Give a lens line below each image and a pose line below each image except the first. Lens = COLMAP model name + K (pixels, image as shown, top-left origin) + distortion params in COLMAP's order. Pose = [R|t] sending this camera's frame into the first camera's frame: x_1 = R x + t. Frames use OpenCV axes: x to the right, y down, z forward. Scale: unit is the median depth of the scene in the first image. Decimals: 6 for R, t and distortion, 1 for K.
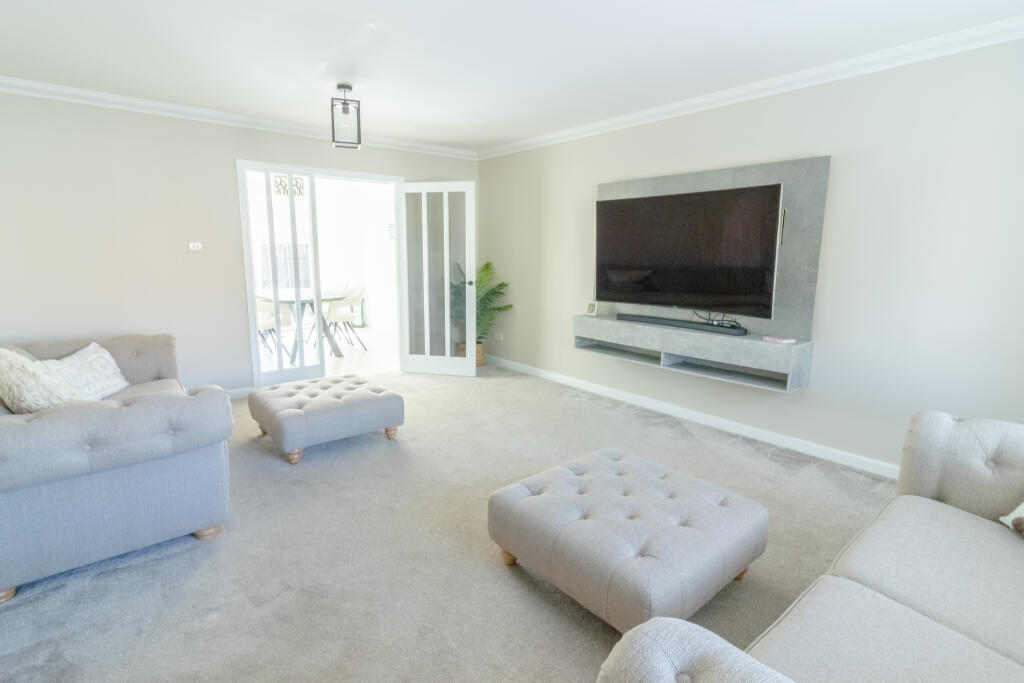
lens RADIAL K [[485.5, 0, 510.9], [0, 485.5, 337.3], [0, 0, 1]] dist [0.000465, -0.000259]
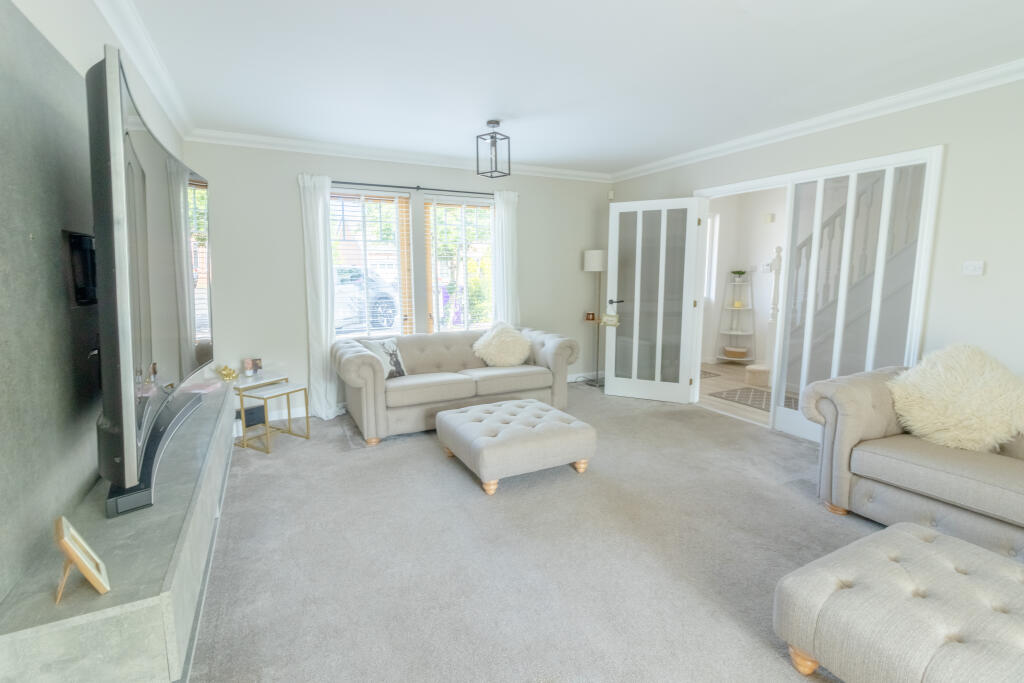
lens RADIAL K [[472.3, 0, 512.0], [0, 472.3, 334.8], [0, 0, 1]] dist [0.002194, 0.000070]
pose [[-0.975707, -0.035344, 0.216209, -0.052792], [0.030773, 0.955004, 0.294991, -0.219989], [-0.216907, 0.294478, -0.930717, 1.240503]]
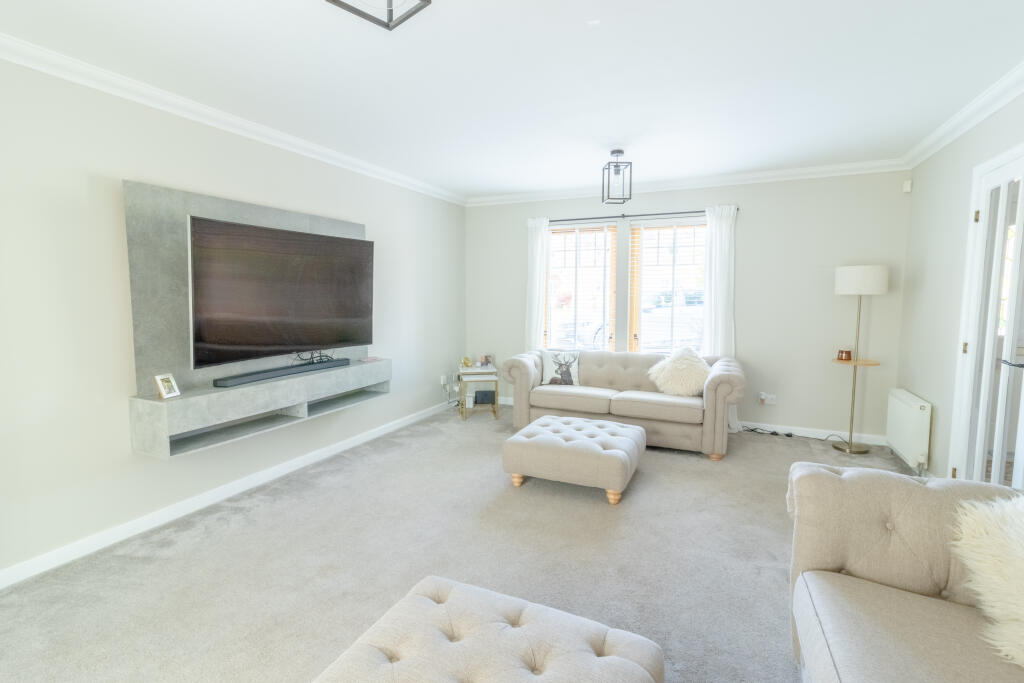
lens RADIAL K [[485.5, 0, 510.9], [0, 485.5, 337.3], [0, 0, 1]] dist [0.000465, -0.000259]
pose [[-0.433807, -0.092752, 0.896219, -0.622401], [0.144174, 0.974725, 0.170662, -0.177780], [-0.889396, 0.203246, -0.409470, 0.948752]]
